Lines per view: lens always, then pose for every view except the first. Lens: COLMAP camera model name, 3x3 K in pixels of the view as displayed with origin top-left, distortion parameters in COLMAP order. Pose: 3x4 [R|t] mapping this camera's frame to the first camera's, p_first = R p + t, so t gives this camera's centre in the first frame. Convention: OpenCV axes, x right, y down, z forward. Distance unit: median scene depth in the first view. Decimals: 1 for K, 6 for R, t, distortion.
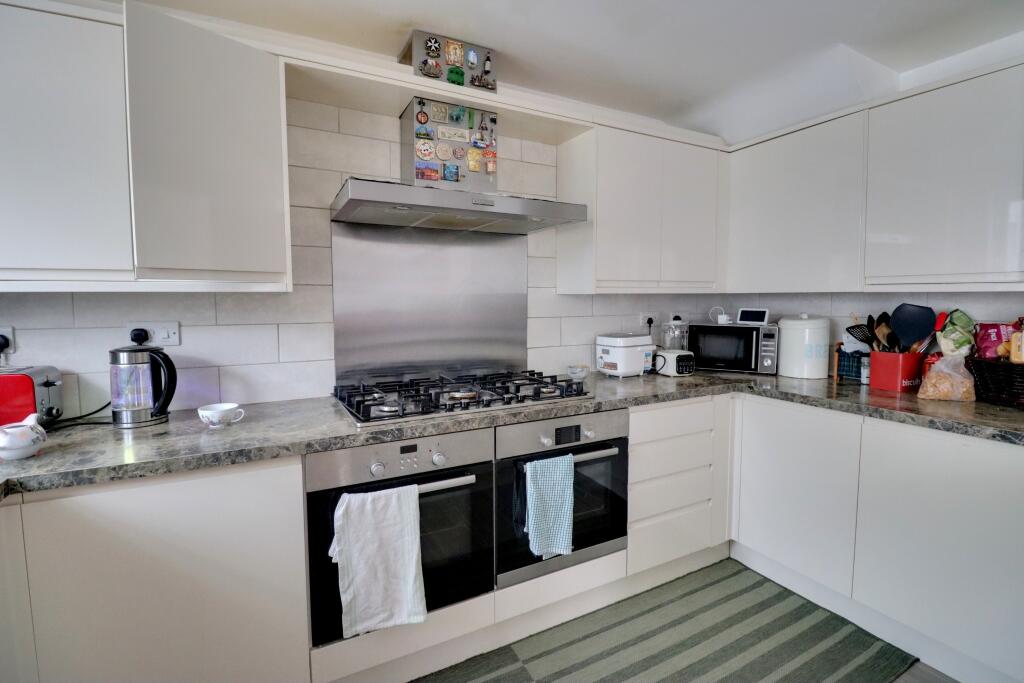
lens RADIAL K [[462.7, 0, 512.5], [0, 462.7, 337.6], [0, 0, 1]] dist [0.001528, -0.010064]
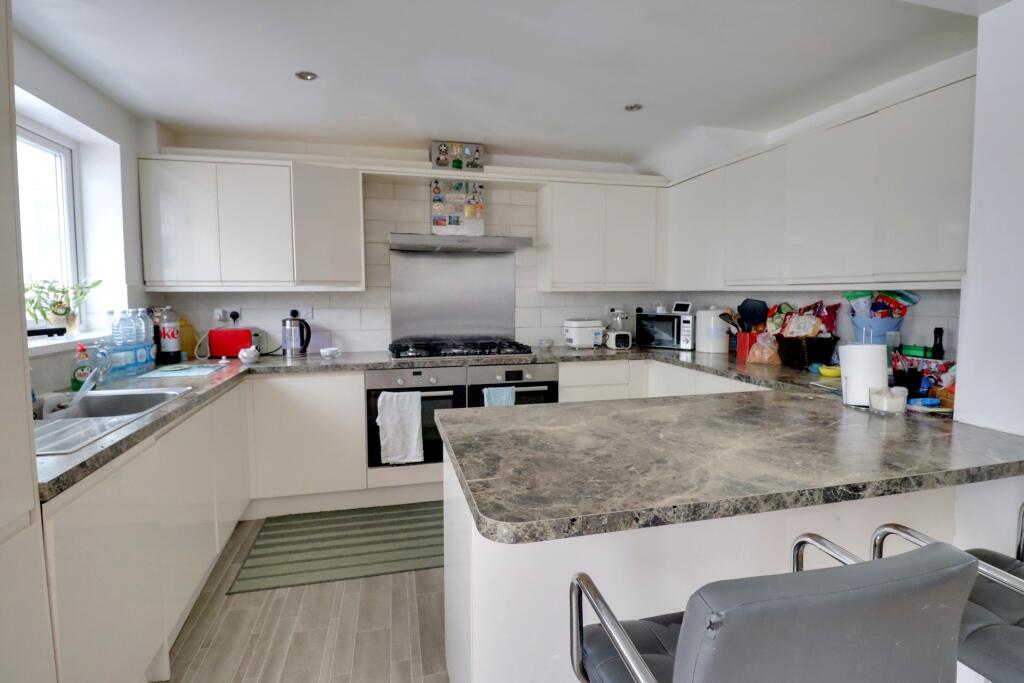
lens RADIAL K [[486.8, 0, 512.0], [0, 486.8, 341.5], [0, 0, 1]] dist [-0.000440, -0.000055]
pose [[0.972665, 0.024521, -0.230914, 0.515212], [-0.021087, 0.999627, 0.017330, 0.054684], [0.231253, -0.011987, 0.972820, -0.720686]]
